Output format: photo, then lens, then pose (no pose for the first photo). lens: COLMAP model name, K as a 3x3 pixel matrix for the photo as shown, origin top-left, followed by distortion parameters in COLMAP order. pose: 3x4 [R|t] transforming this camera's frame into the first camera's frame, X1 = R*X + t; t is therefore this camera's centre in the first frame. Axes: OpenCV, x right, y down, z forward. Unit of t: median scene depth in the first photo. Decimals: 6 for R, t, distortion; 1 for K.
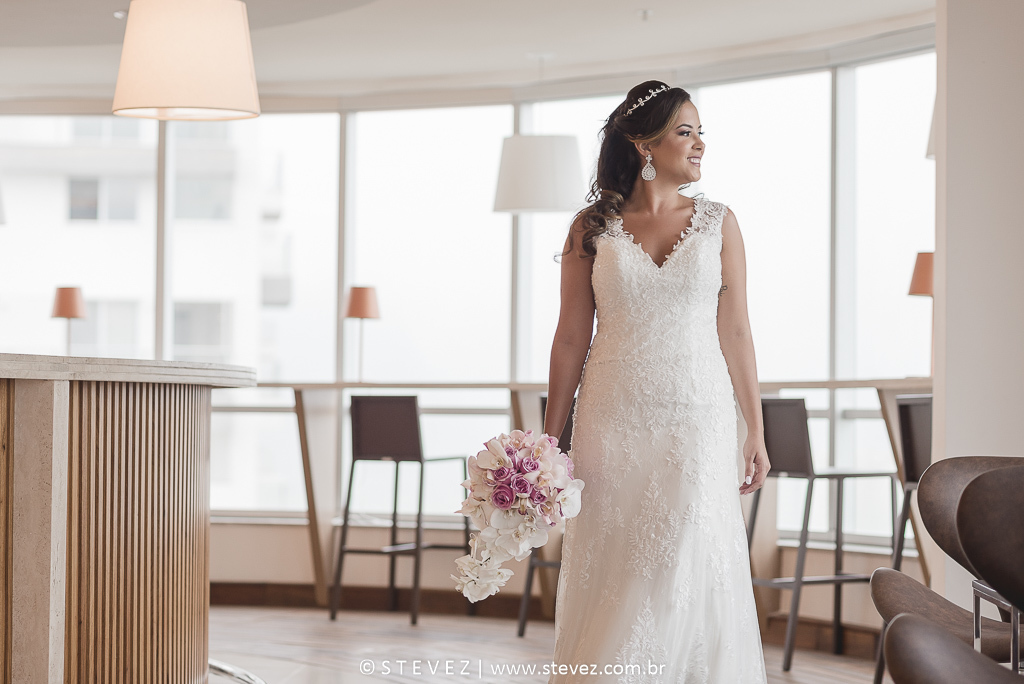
lens RADIAL K [[2934.0, 0, 512.2], [0, 2934.0, 345.7], [0, 0, 1]] dist [0.094915, 0.000000]
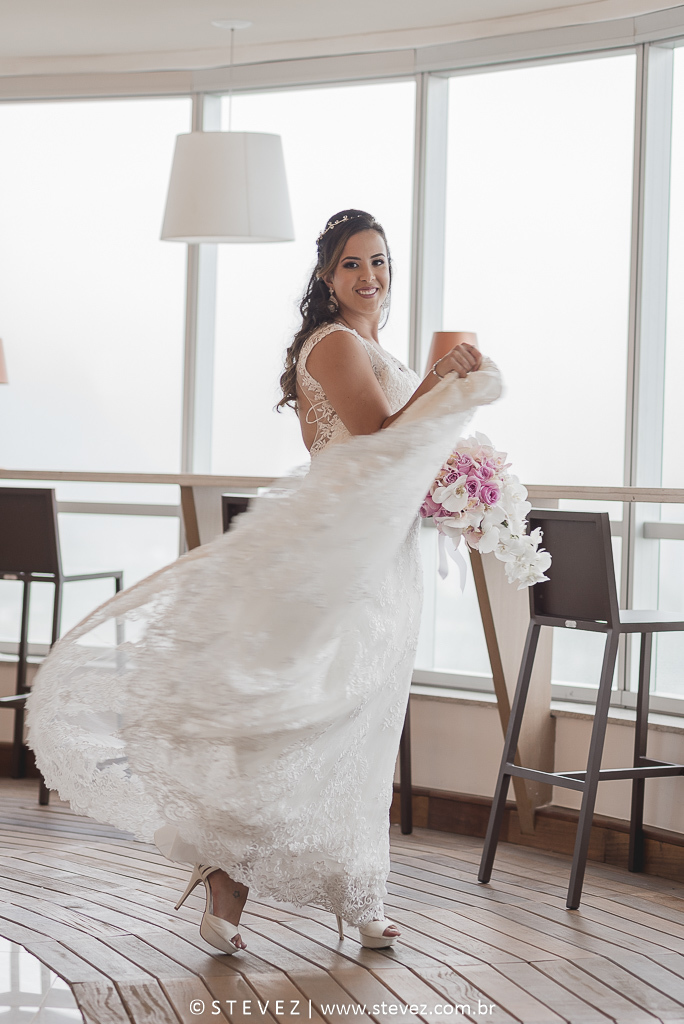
lens RADIAL K [[2934.0, 0, 336.7], [0, 2934.0, 511.3], [0, 0, 1]] dist [0.094915, 0.000000]
pose [[0.998250, 0.021348, 0.055149, -0.002207], [-0.023197, 0.999183, 0.033108, -0.002999], [-0.054397, -0.034329, 0.997929, 0.267687]]
